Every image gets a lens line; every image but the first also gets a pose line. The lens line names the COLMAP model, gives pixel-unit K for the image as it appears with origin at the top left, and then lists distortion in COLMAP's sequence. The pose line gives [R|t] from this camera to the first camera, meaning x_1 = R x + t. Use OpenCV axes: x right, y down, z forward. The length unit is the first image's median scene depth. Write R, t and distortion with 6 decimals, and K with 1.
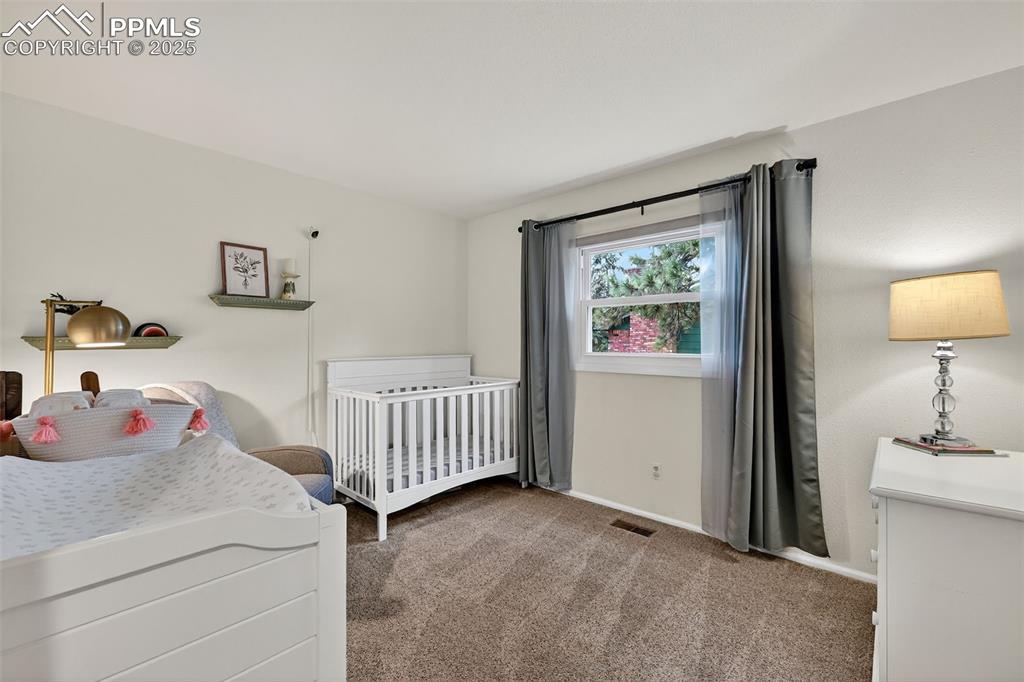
lens RADIAL K [[424.7, 0, 506.0], [0, 424.7, 339.2], [0, 0, 1]] dist [-0.000576, 0.000120]
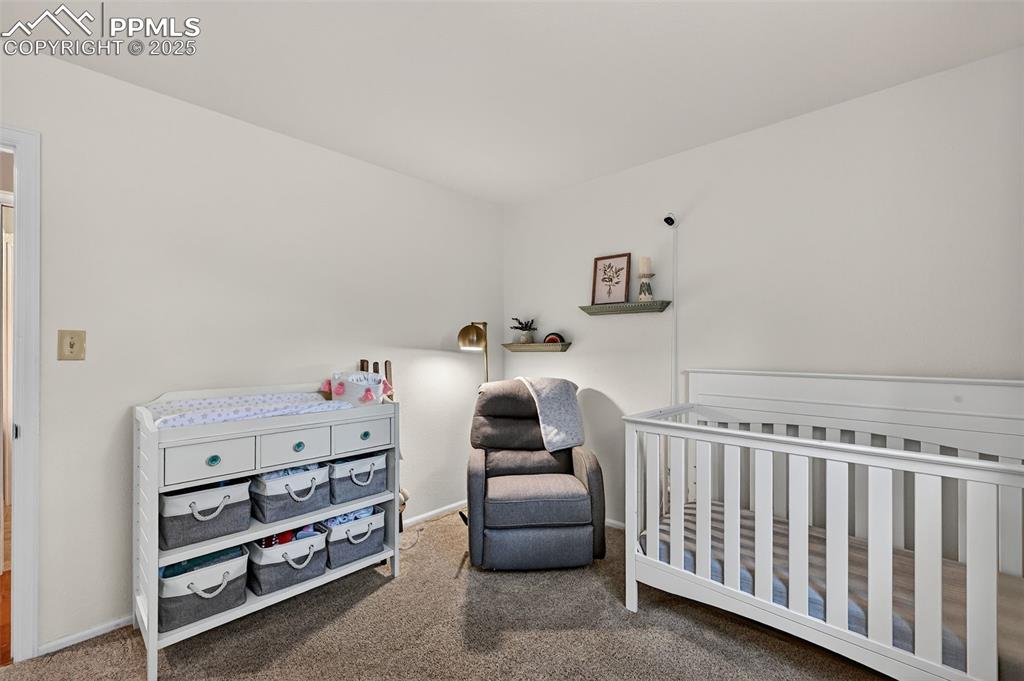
lens RADIAL K [[424.7, 0, 506.3], [0, 424.7, 346.5], [0, 0, 1]] dist [-0.000576, 0.000120]
pose [[-0.011783, -0.004168, -0.999922, 0.441075], [-0.001338, 0.999990, -0.004152, 0.009062], [0.999930, 0.001289, -0.011789, 0.747842]]
